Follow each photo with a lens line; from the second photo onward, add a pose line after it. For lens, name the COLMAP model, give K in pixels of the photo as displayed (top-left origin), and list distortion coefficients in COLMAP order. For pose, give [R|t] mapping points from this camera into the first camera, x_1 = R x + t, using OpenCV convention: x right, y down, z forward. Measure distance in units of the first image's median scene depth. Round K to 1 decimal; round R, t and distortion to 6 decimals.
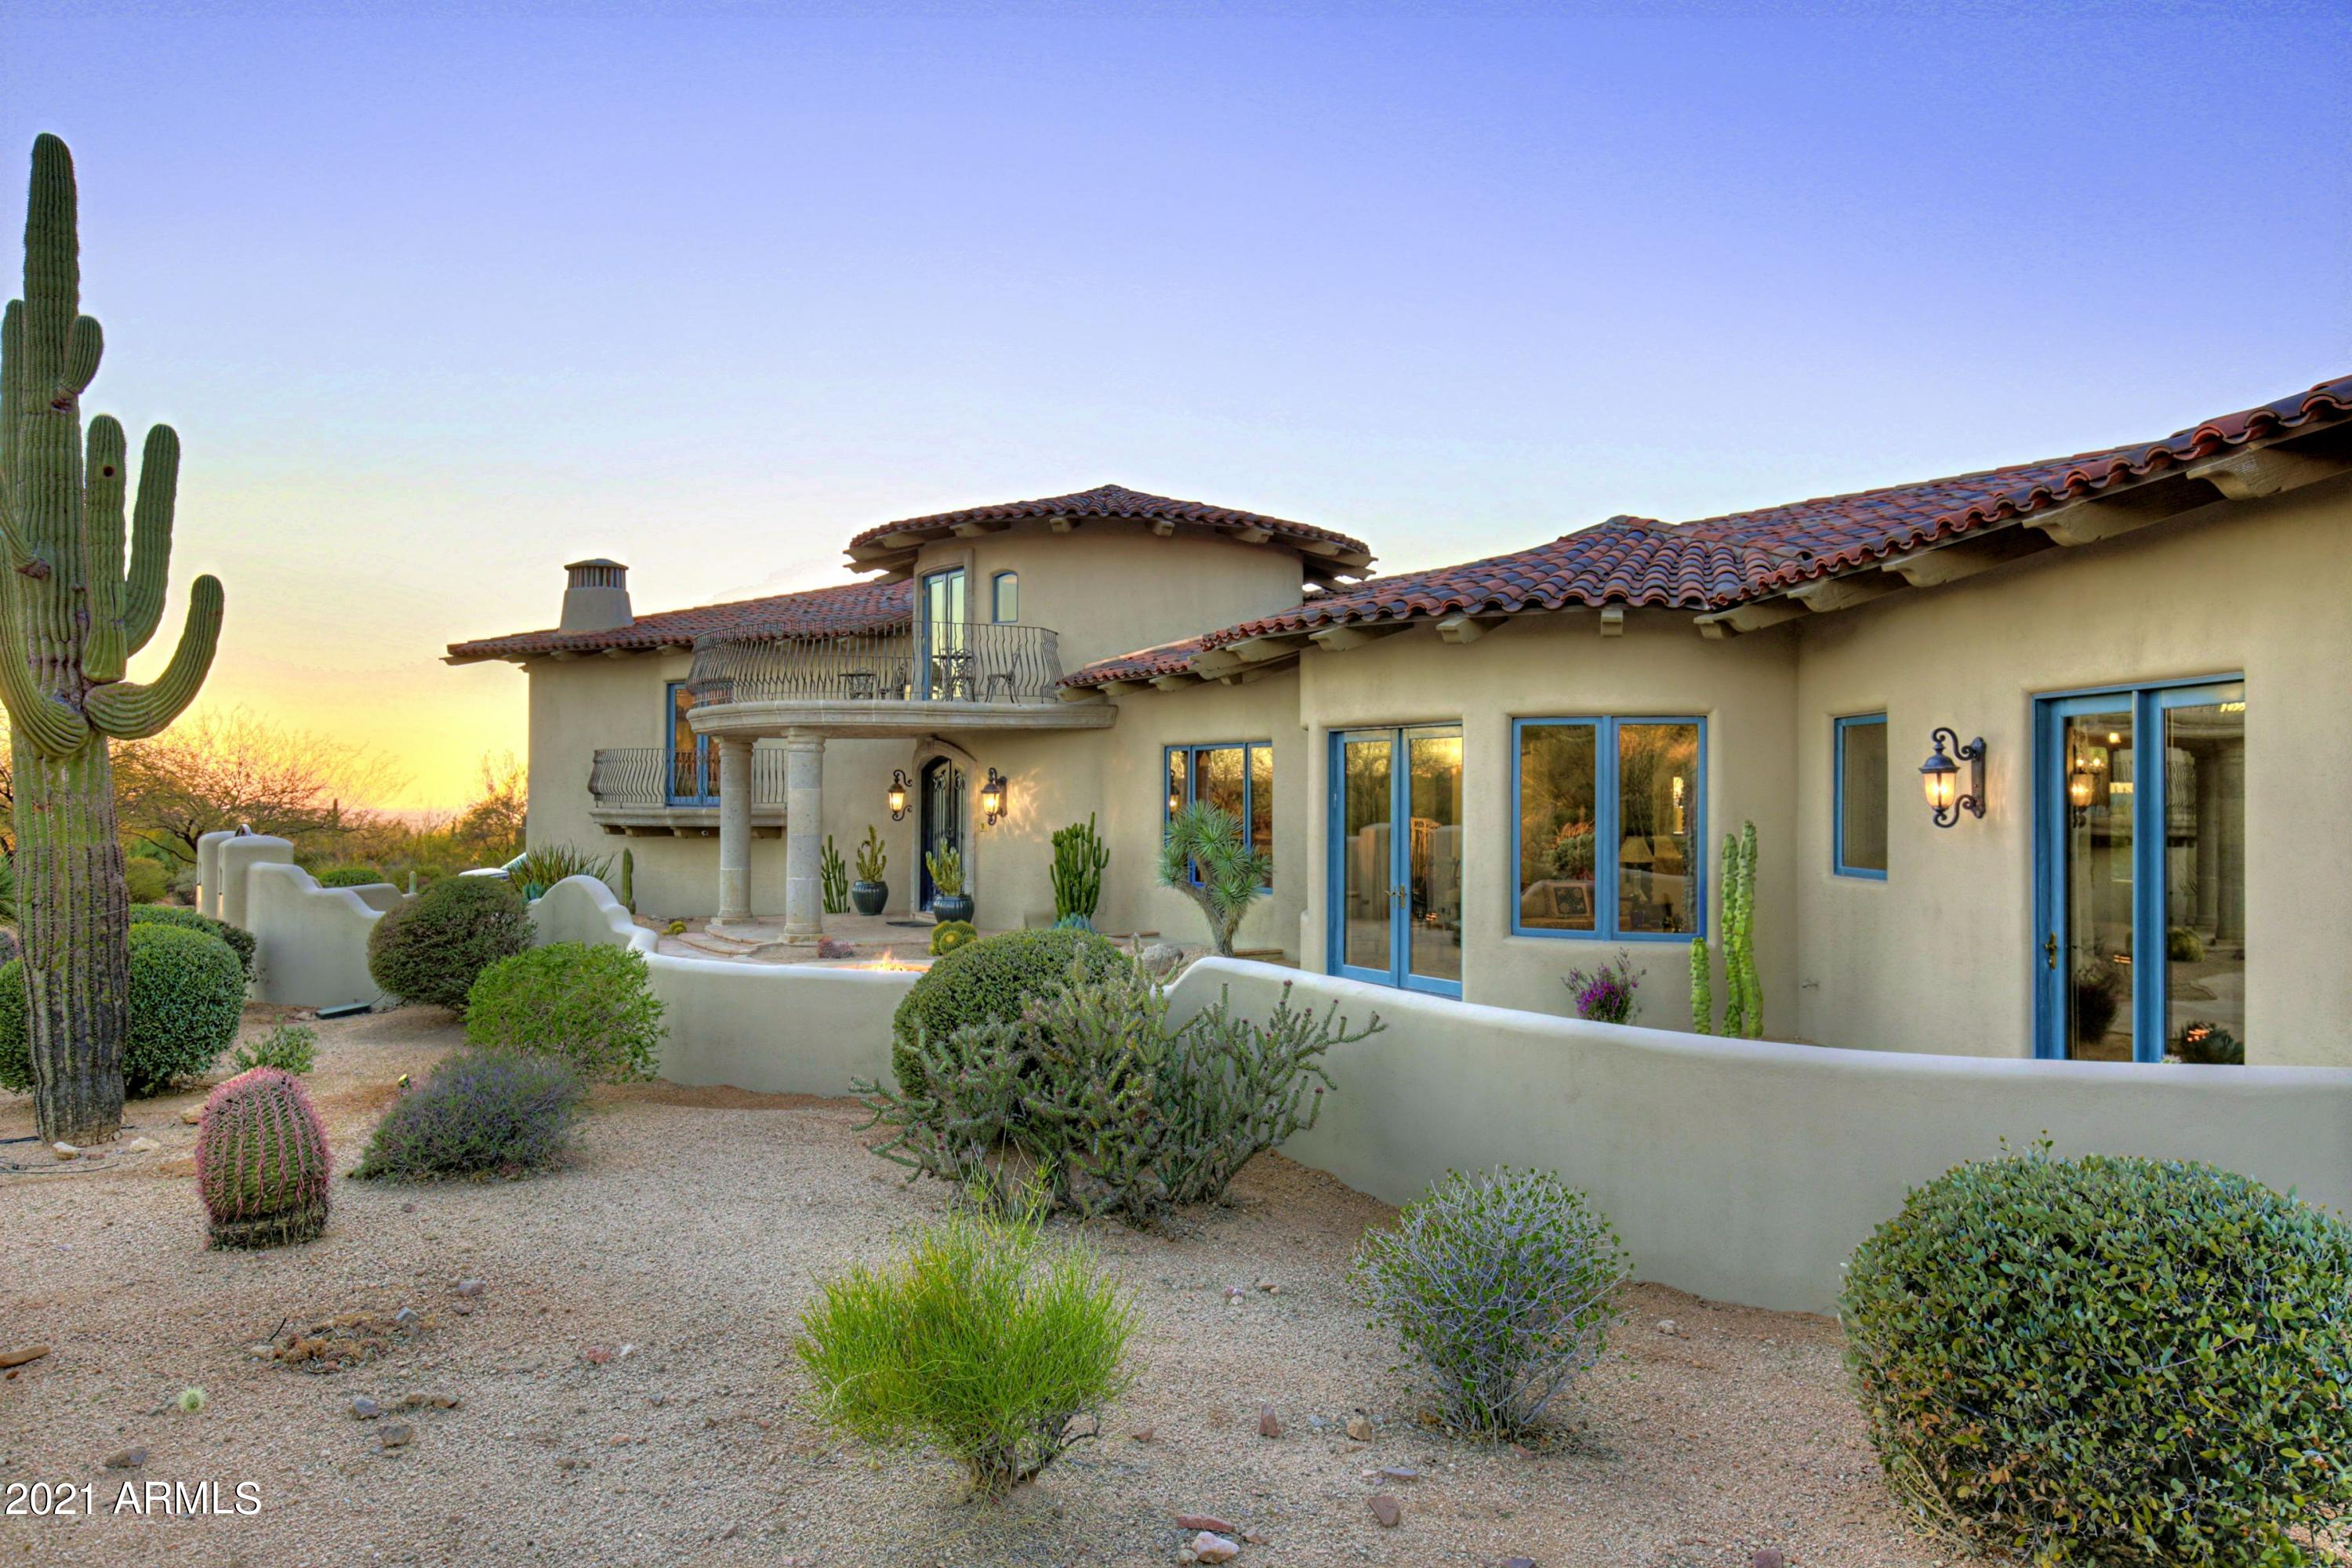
lens RADIAL K [[1593.9, 0, 1176.0], [0, 1593.9, 784.0], [0, 0, 1]] dist [0.039117, -0.000855]
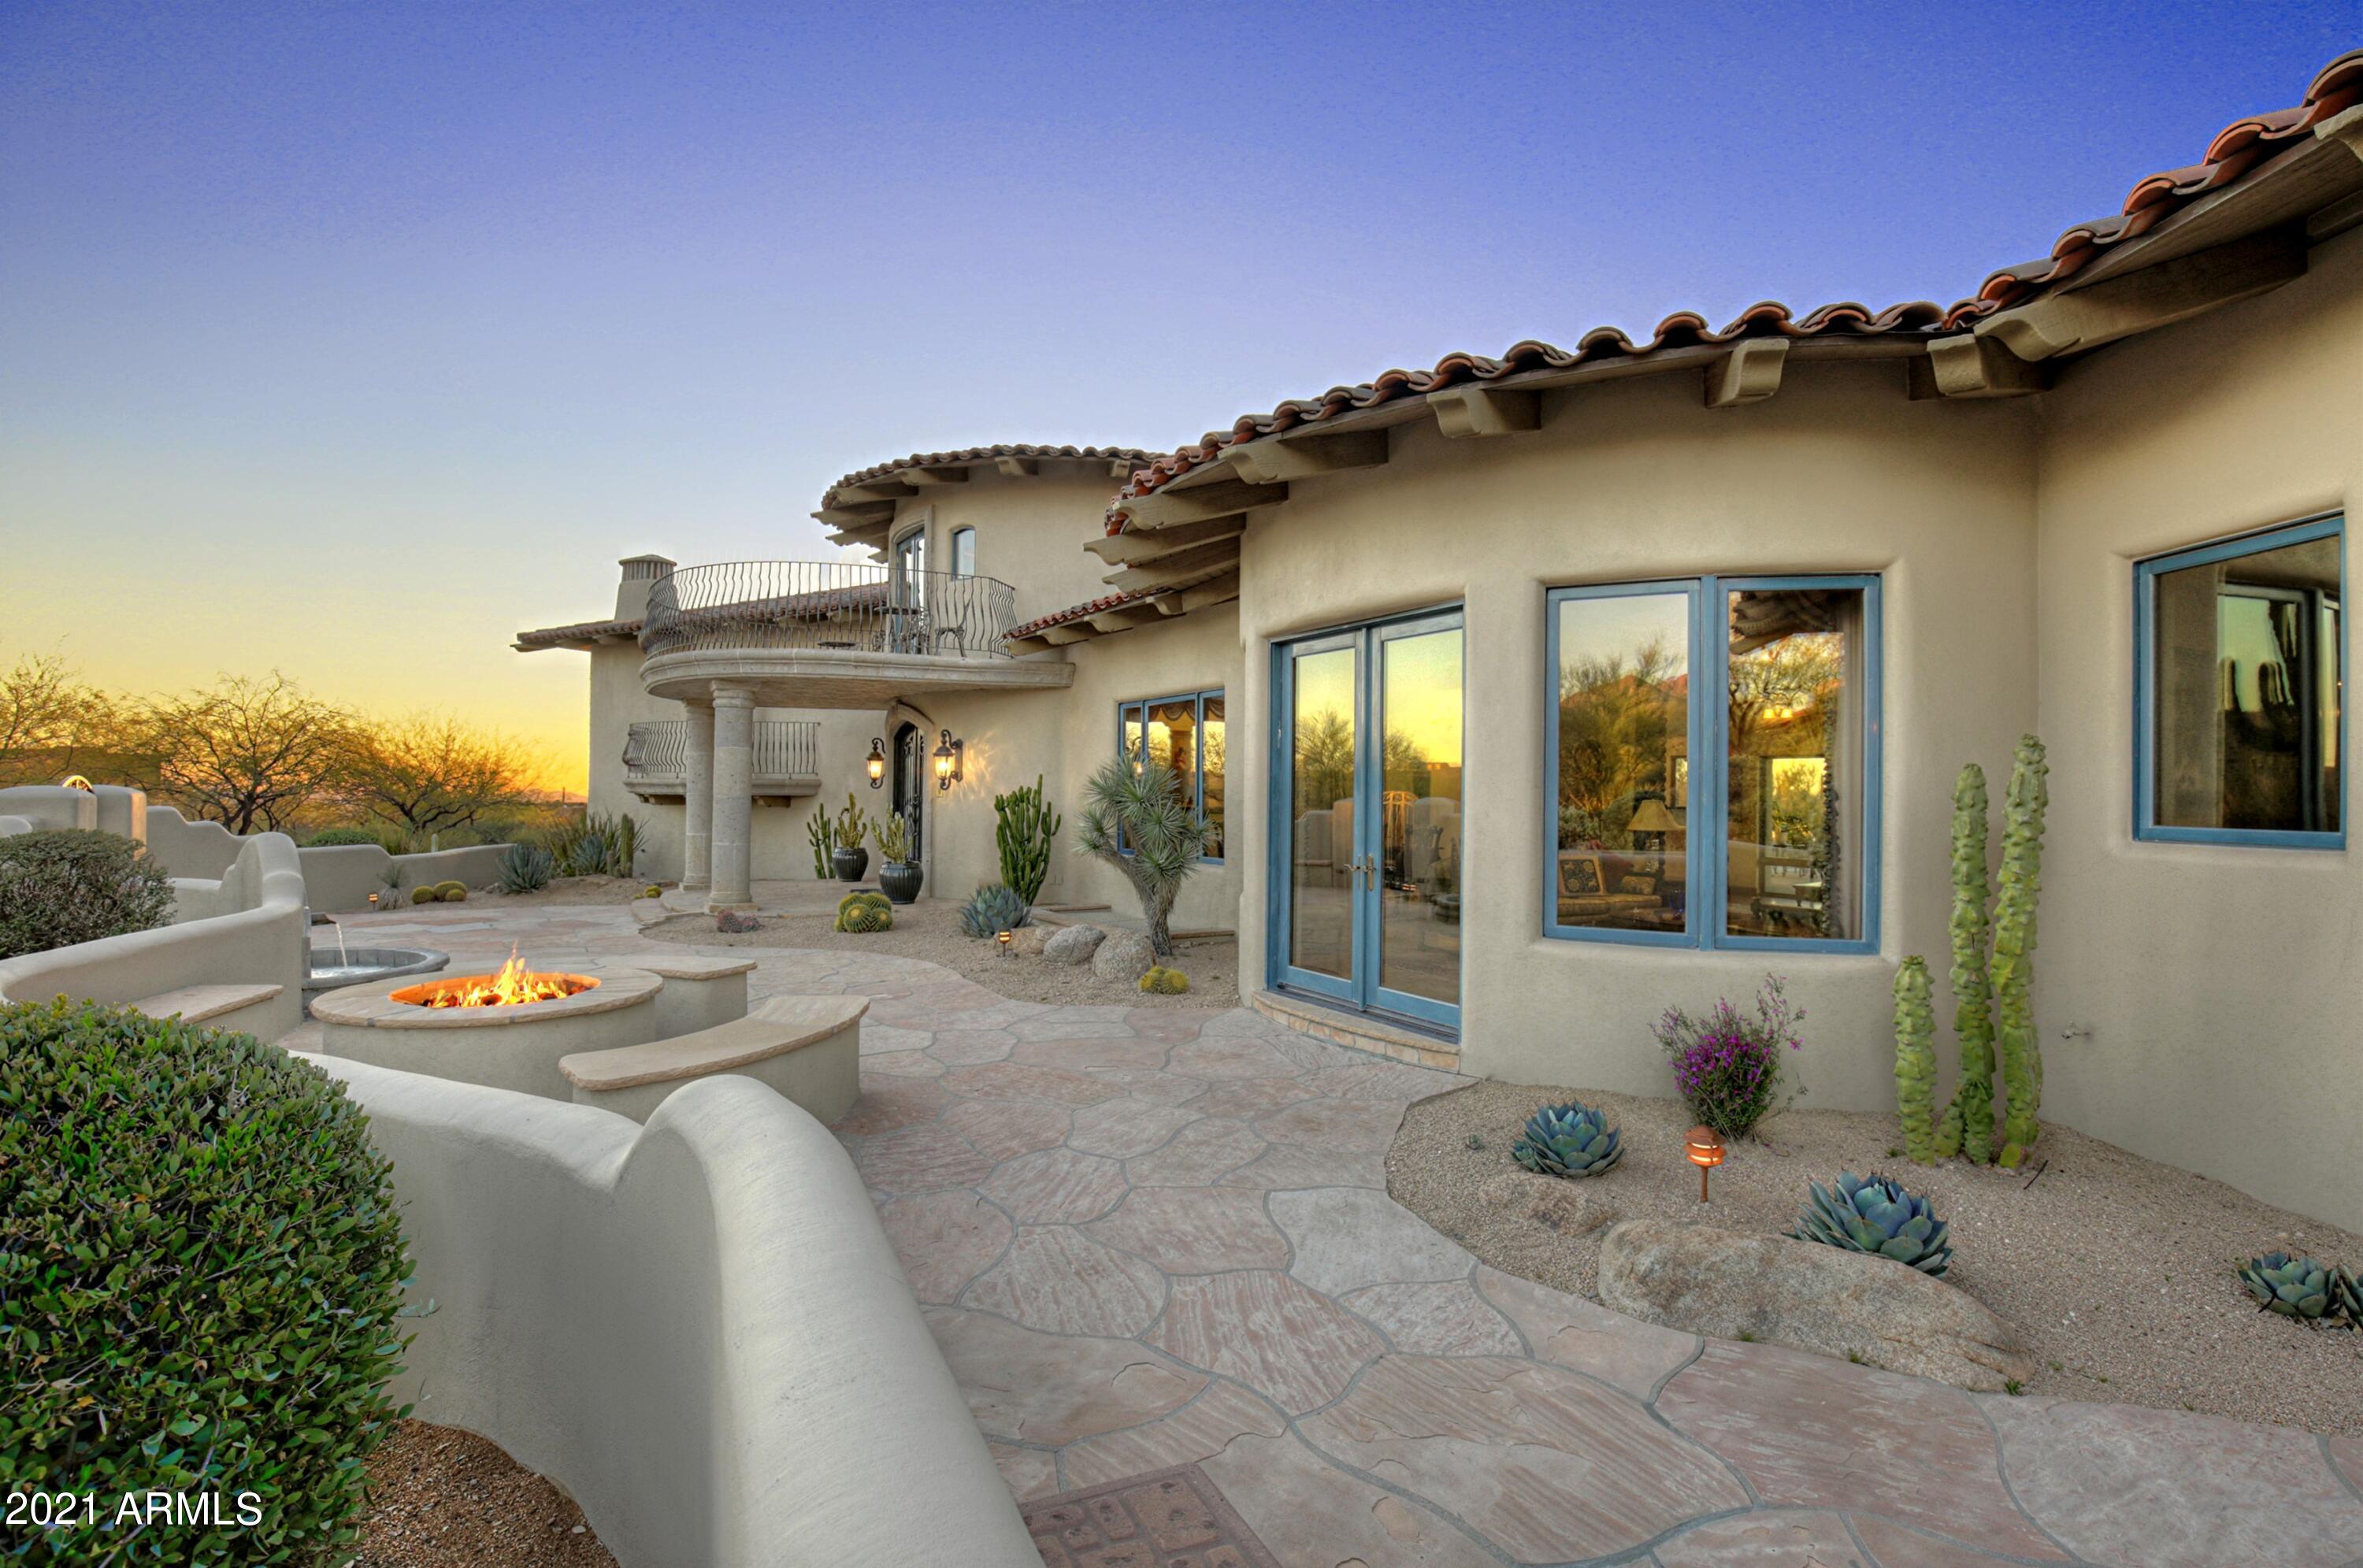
lens RADIAL K [[1088.9, 0, 1181.5], [0, 1088.9, 784.0], [0, 0, 1]] dist [-0.019535, 0.000156]
pose [[0.999077, 0.004168, -0.042764, 0.055776], [-0.004185, 0.999991, -0.000310, 0.022727], [0.042762, 0.000489, 0.999085, 0.366691]]
